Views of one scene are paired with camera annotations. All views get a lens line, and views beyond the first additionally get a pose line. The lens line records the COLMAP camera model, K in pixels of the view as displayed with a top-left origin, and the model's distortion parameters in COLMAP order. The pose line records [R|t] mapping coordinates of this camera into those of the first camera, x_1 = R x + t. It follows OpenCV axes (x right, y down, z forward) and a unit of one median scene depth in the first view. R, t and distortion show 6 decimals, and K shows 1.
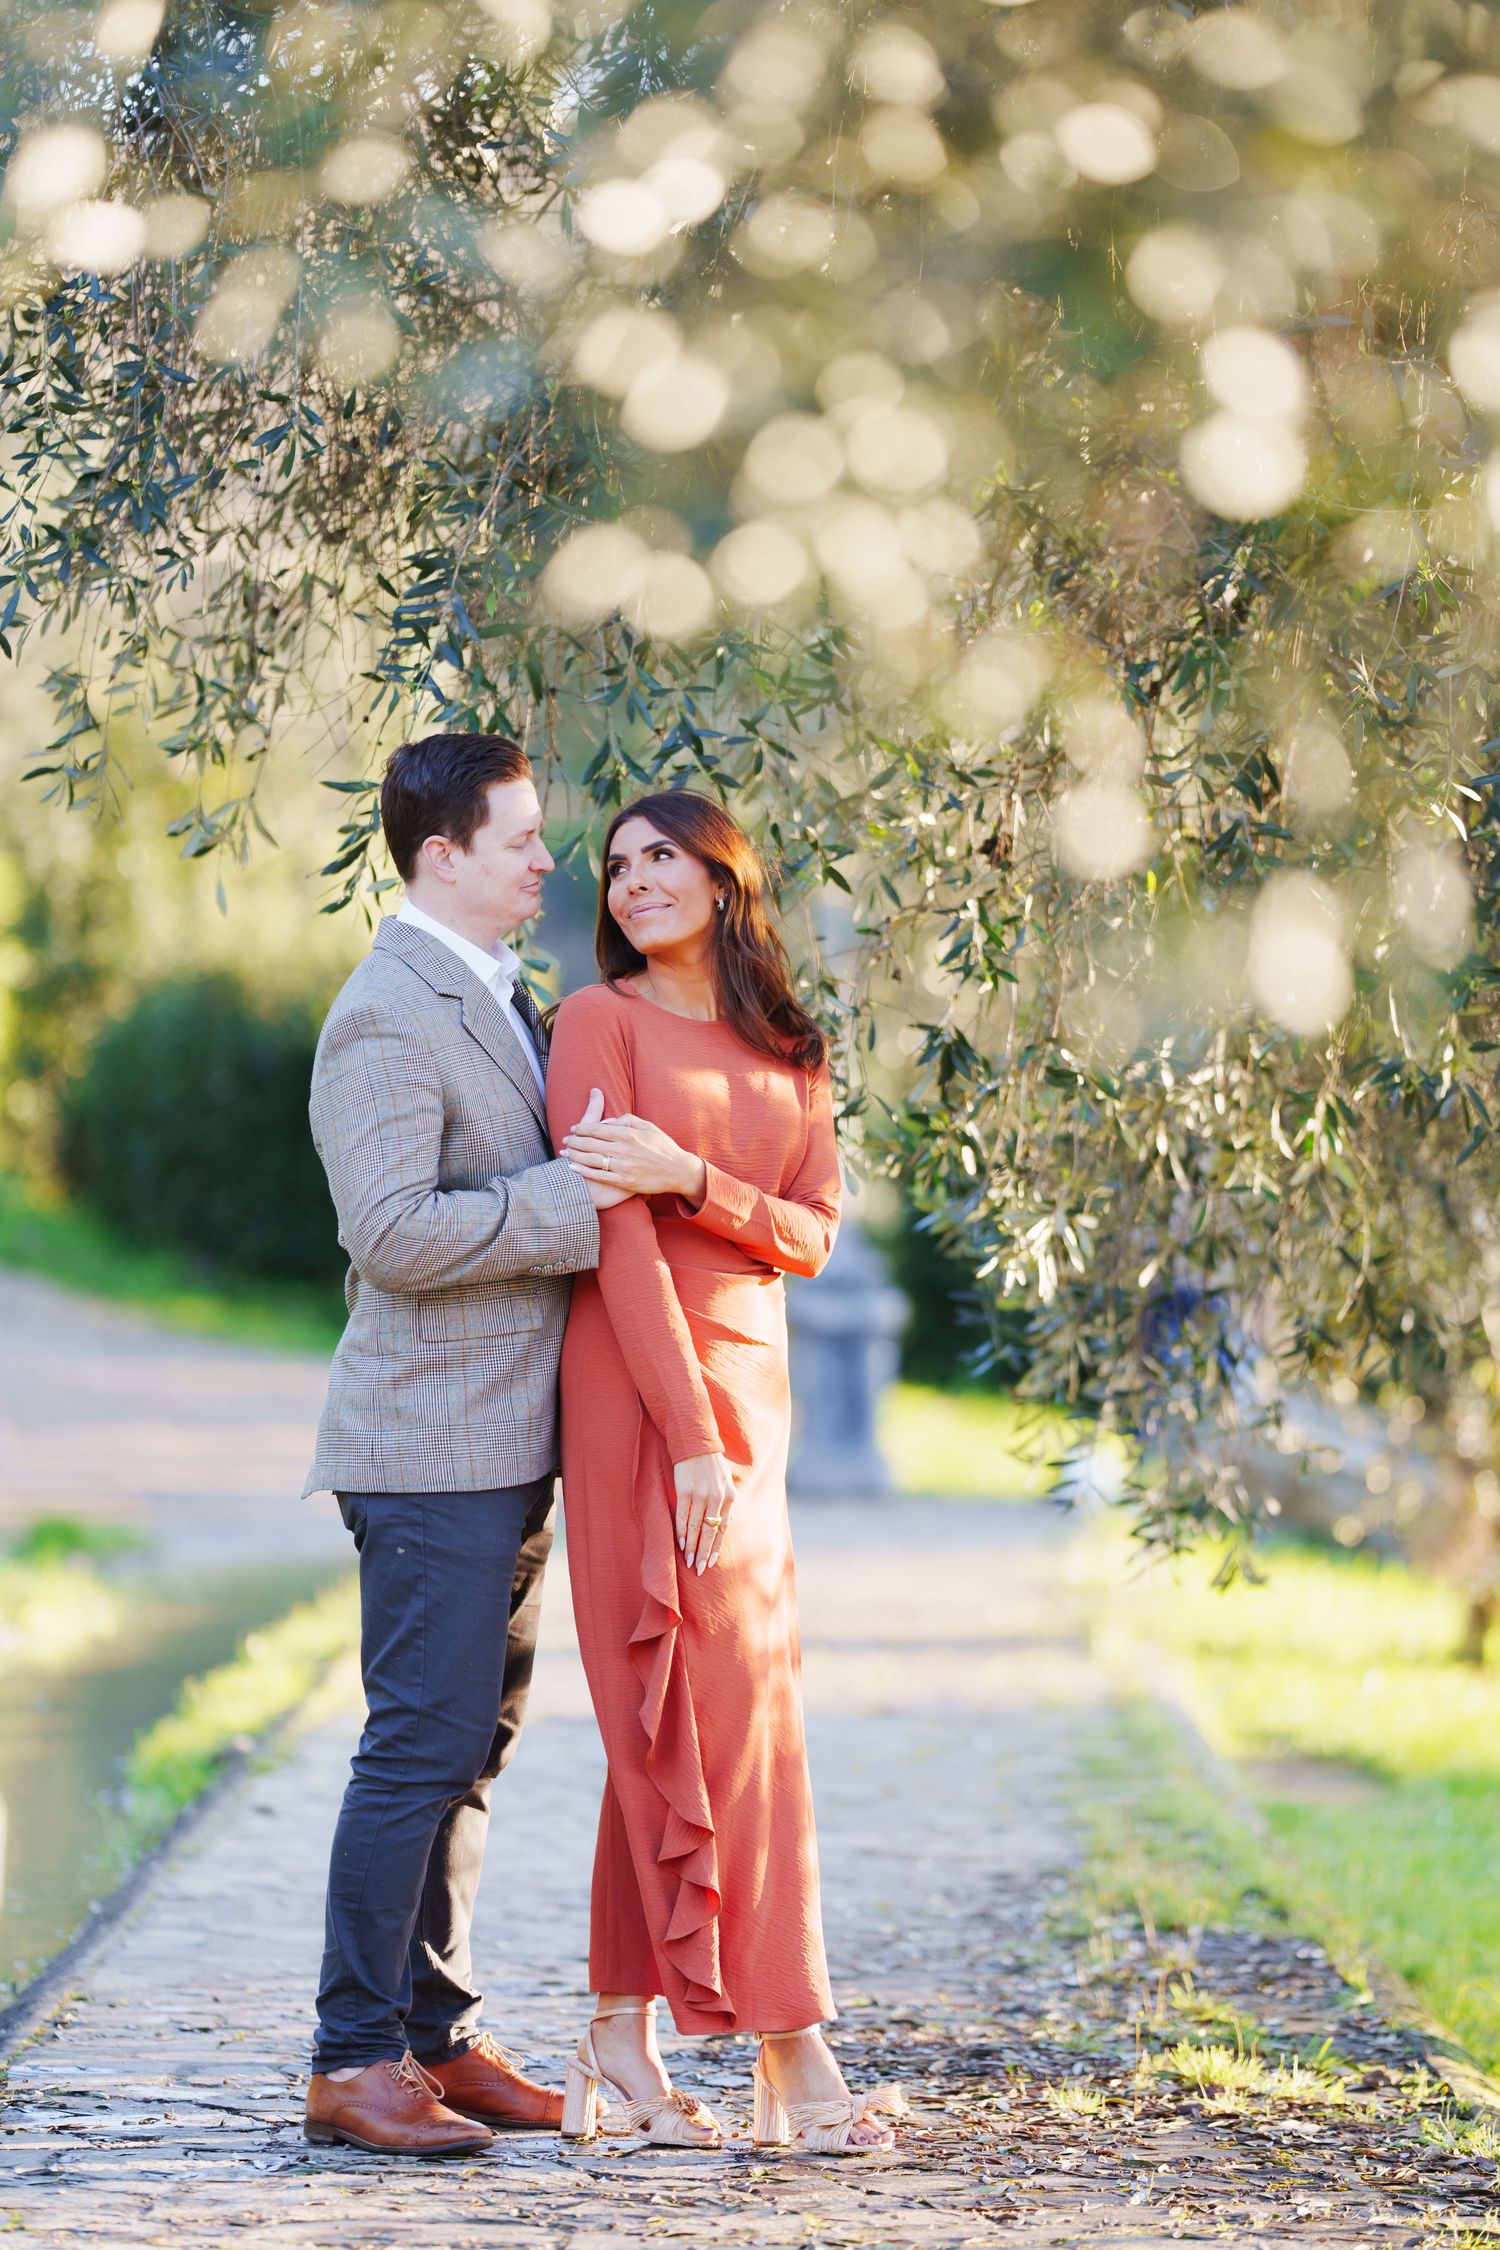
lens RADIAL K [[8437.9, 0, 750.0], [0, 8437.9, 1125.0], [0, 0, 1]] dist [0.050089, 1.097910]
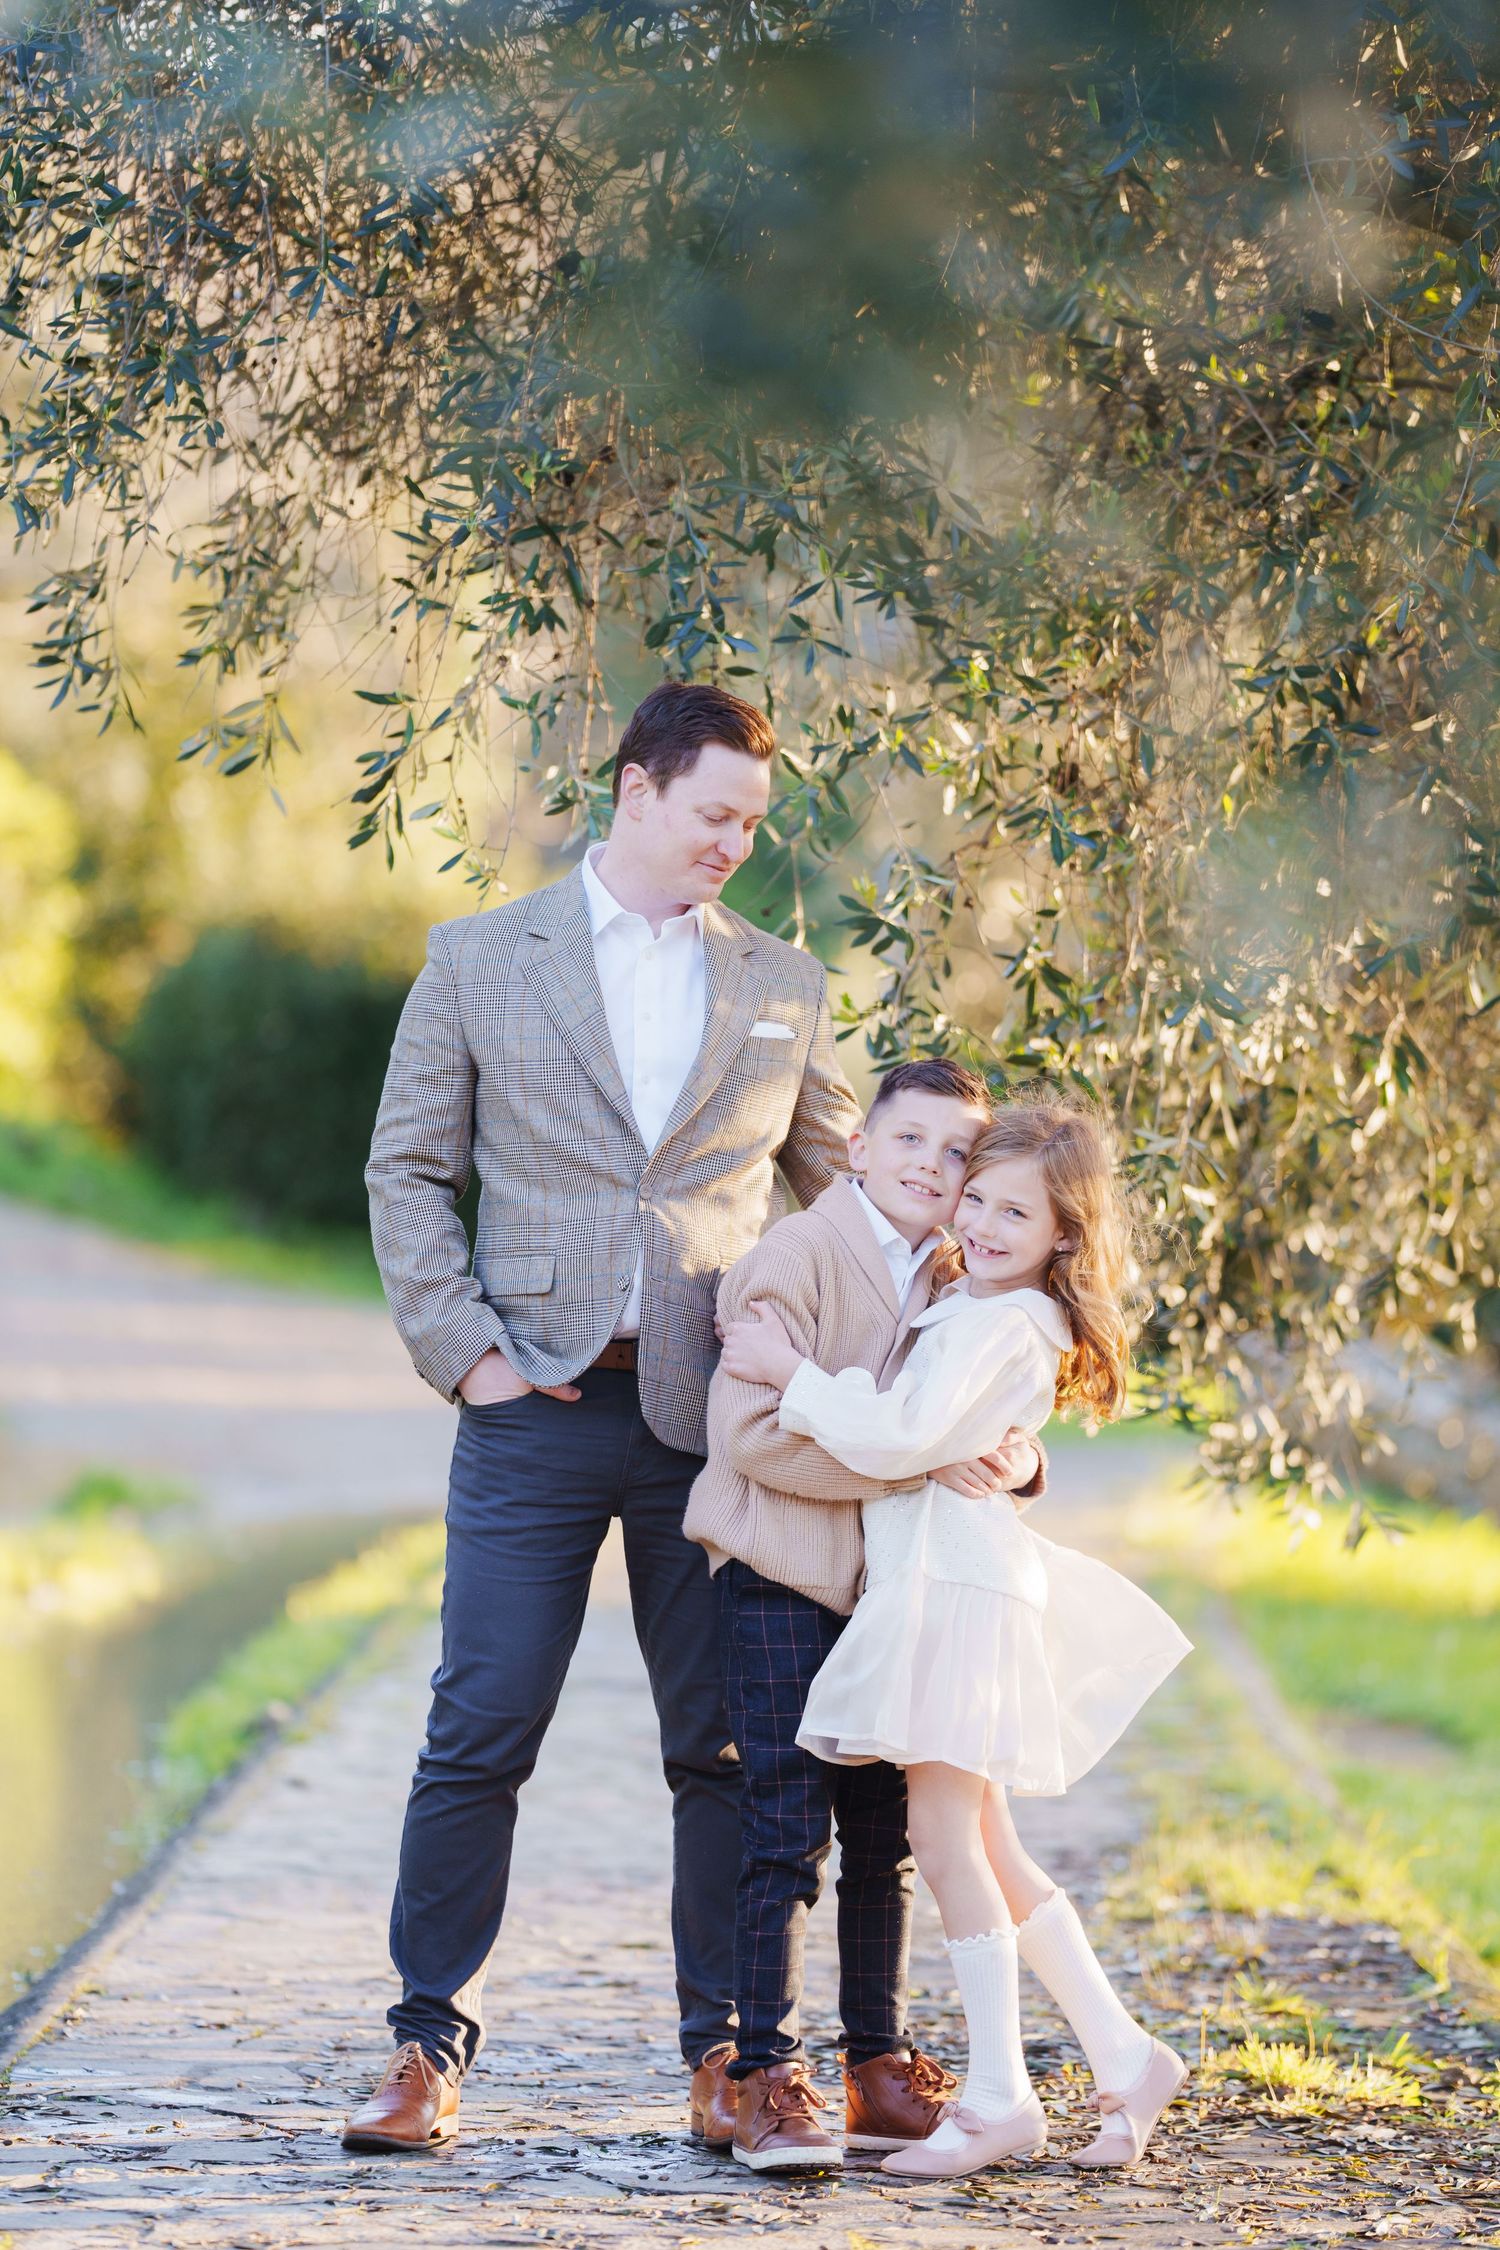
lens RADIAL K [[8428.1, 0, 750.0], [0, 8428.1, 1125.0], [0, 0, 1]] dist [0.075281, 0.224217]
pose [[0.999965, -0.002828, -0.007894, 0.002849], [0.002882, 0.999973, 0.006788, -0.000577], [0.007875, -0.006811, 0.999946, 0.053849]]
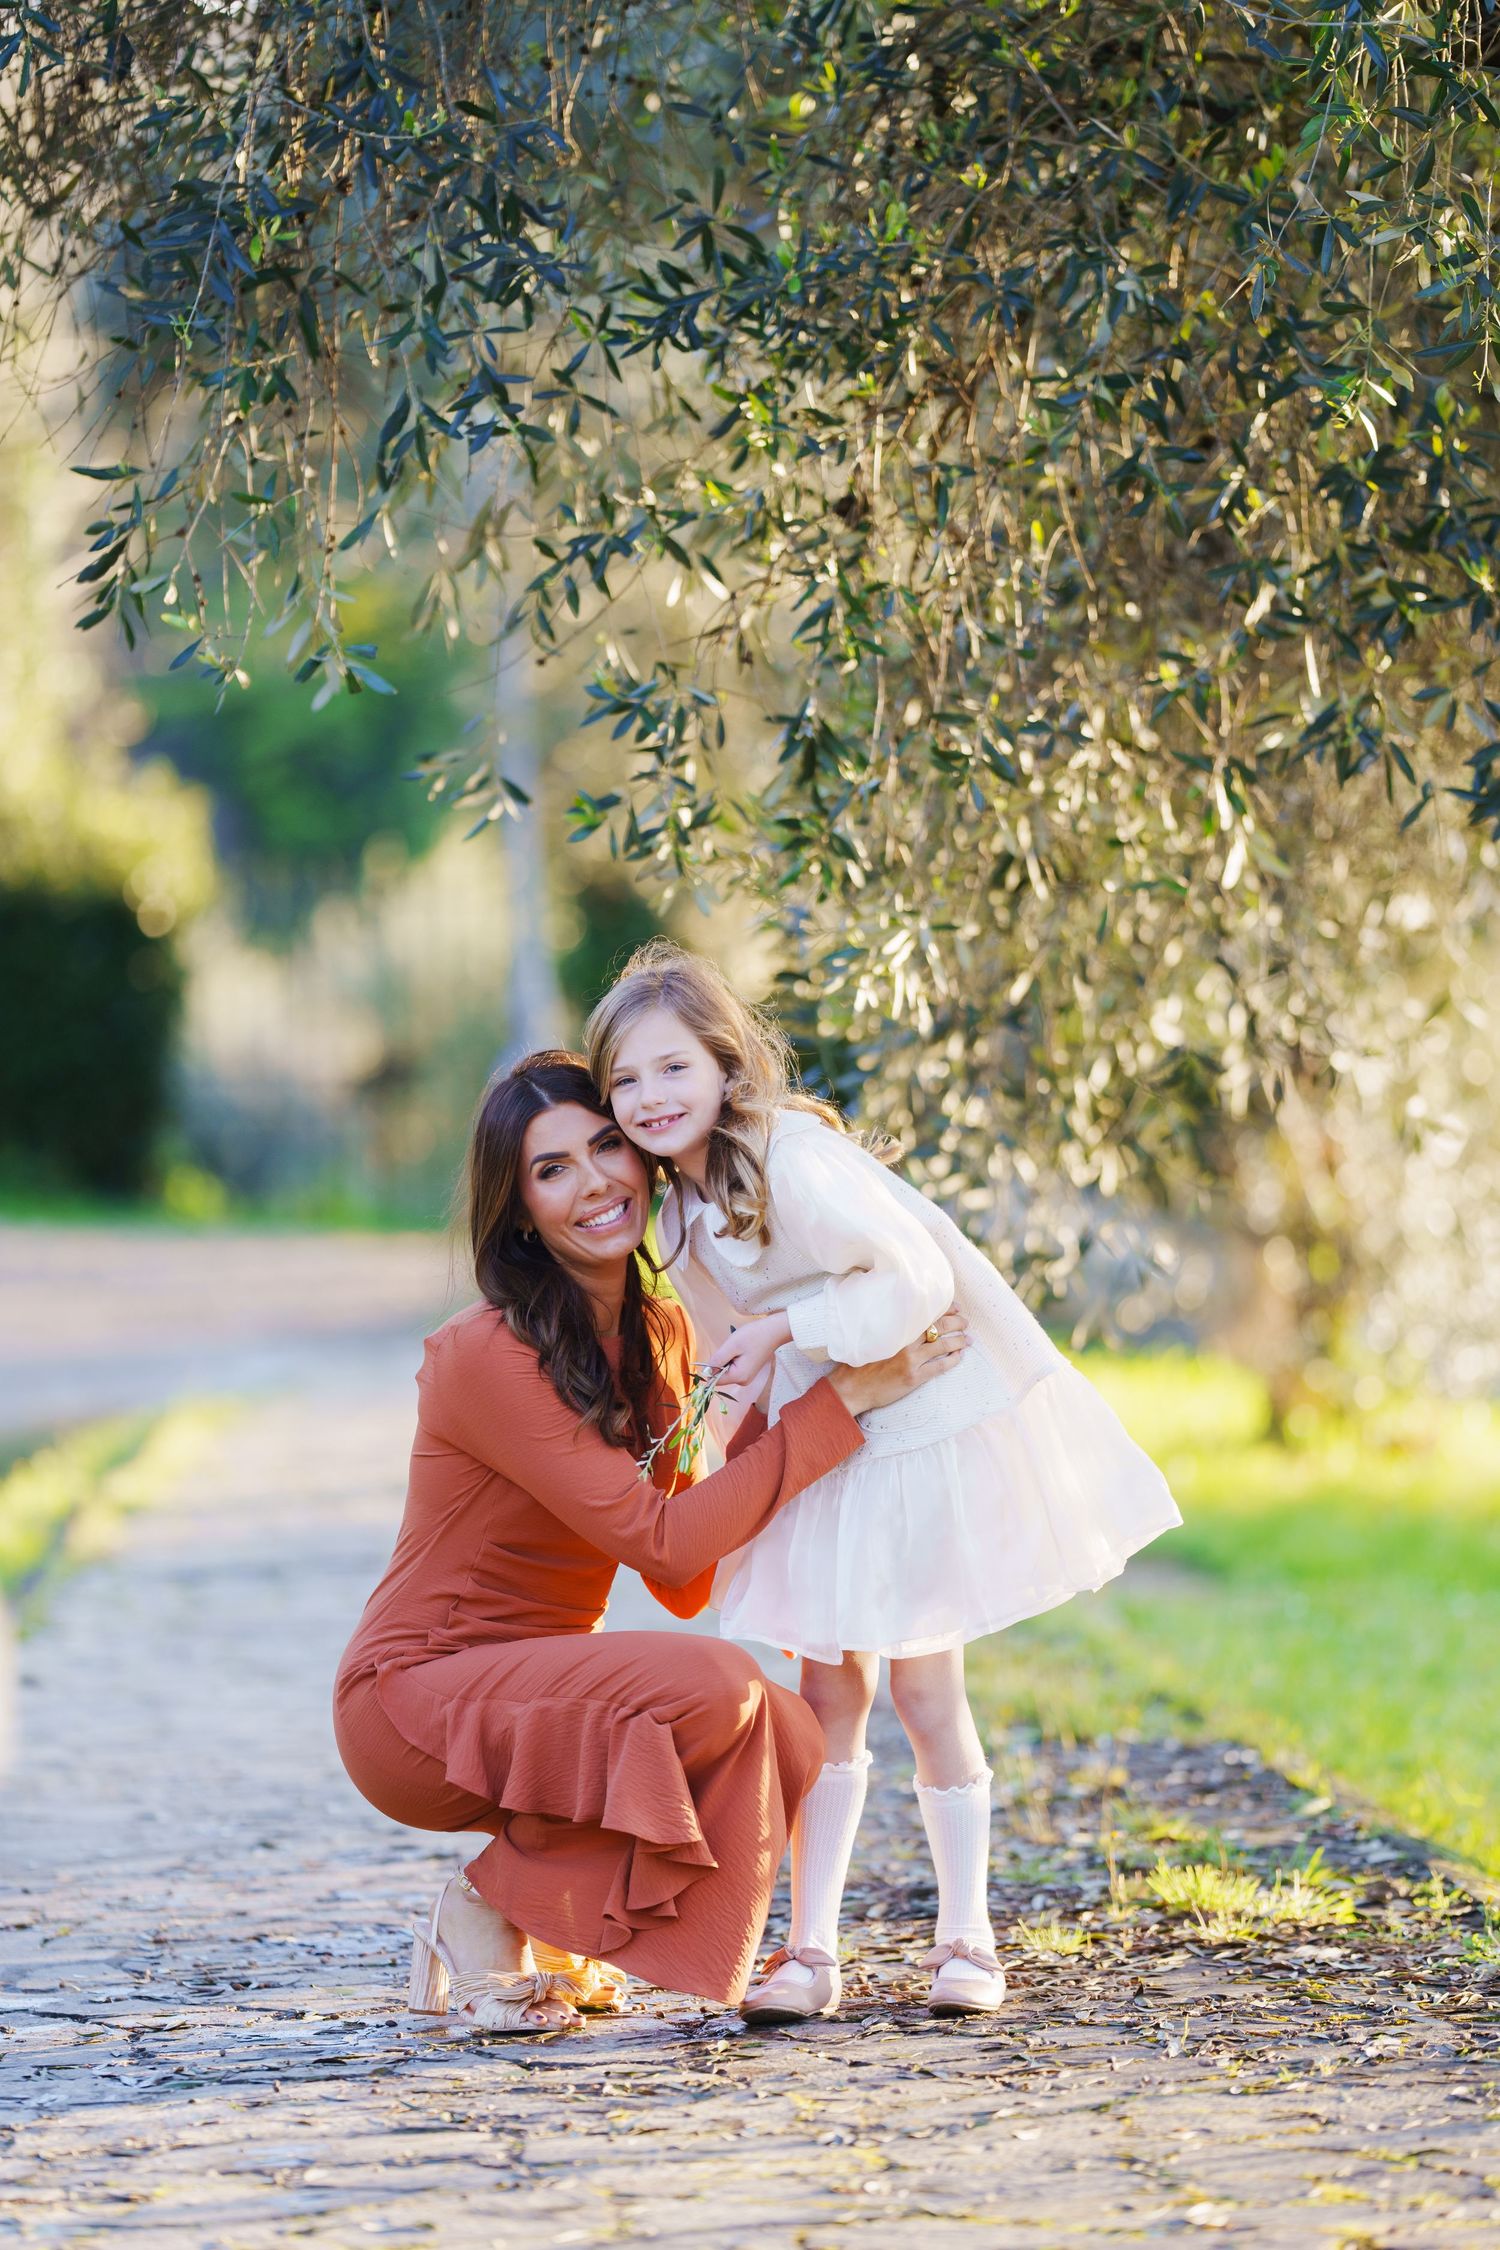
lens RADIAL K [[8428.1, 0, 750.0], [0, 8428.1, 1125.0], [0, 0, 1]] dist [0.075281, 0.224217]
pose [[0.996974, -0.062973, 0.045586, -0.025445], [0.062174, 0.997890, 0.018725, 0.014101], [-0.046669, -0.015834, 0.998785, 0.138879]]
